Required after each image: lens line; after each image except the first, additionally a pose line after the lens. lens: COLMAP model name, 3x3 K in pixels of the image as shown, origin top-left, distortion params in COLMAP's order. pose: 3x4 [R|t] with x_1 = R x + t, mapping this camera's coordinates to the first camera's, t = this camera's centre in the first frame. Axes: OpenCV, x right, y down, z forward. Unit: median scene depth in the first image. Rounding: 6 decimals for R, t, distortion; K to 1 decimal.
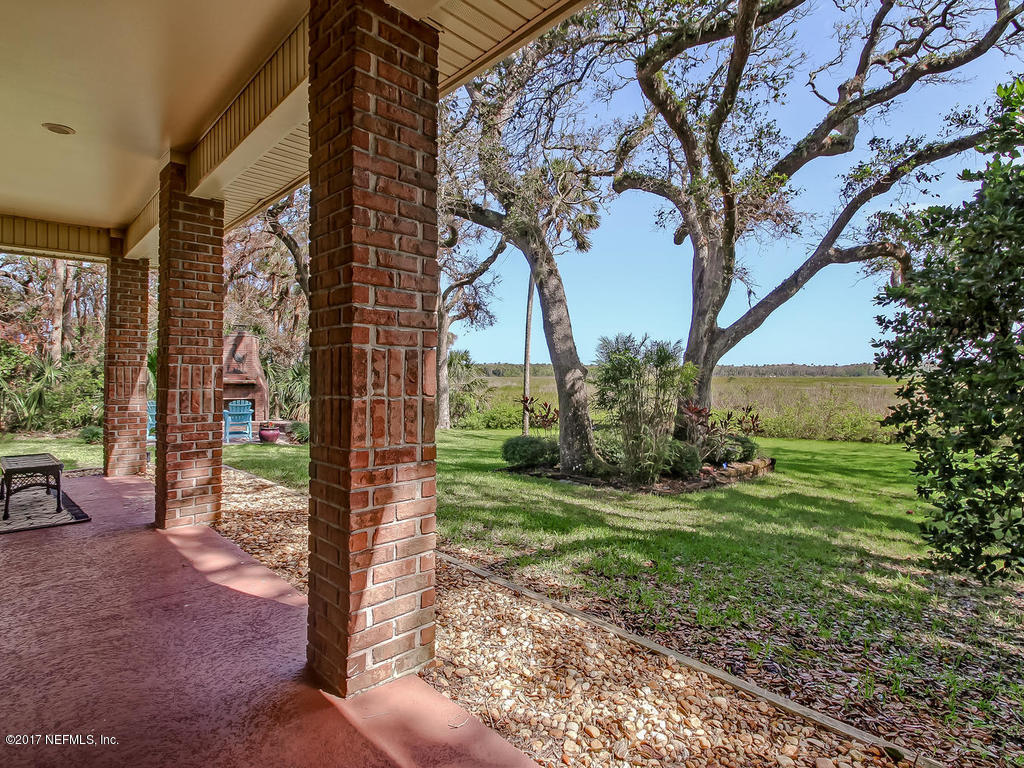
lens RADIAL K [[527.6, 0, 538.6], [0, 527.6, 371.9], [0, 0, 1]] dist [0.003325, 0.000534]
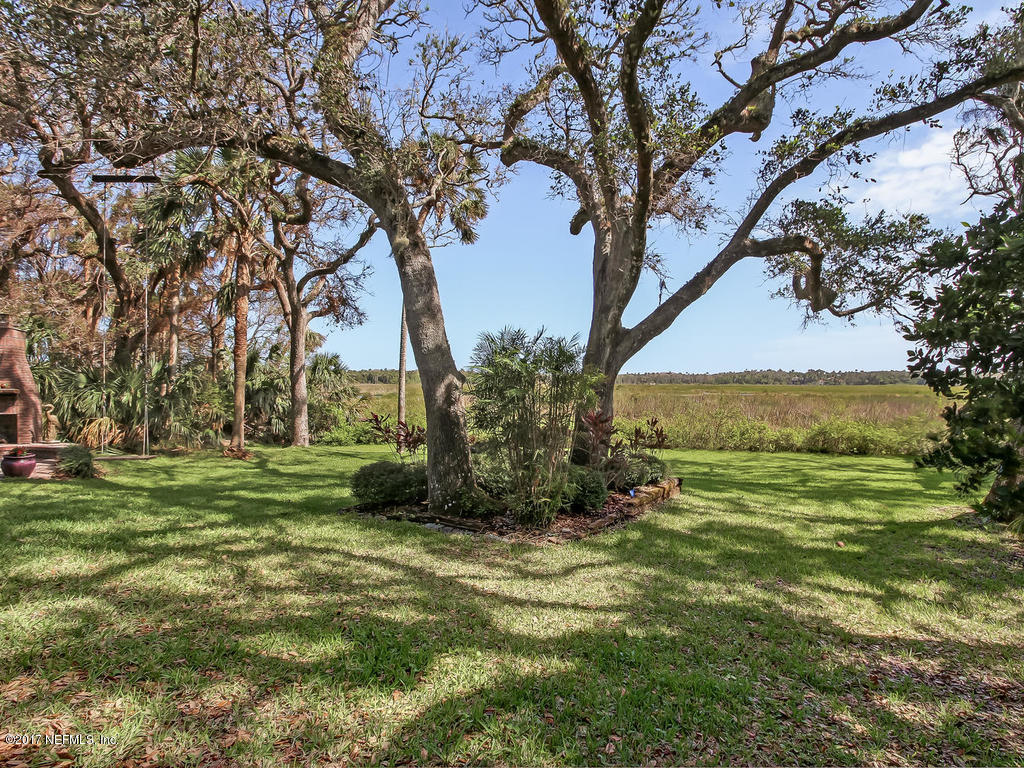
lens RADIAL K [[527.6, 0, 538.6], [0, 527.6, 371.9], [0, 0, 1]] dist [0.003325, 0.000534]
pose [[0.978878, 0.006500, 0.204343, 0.036636], [-0.003757, 0.999898, -0.013805, -0.000101], [-0.204412, 0.012745, 0.978802, 0.206385]]
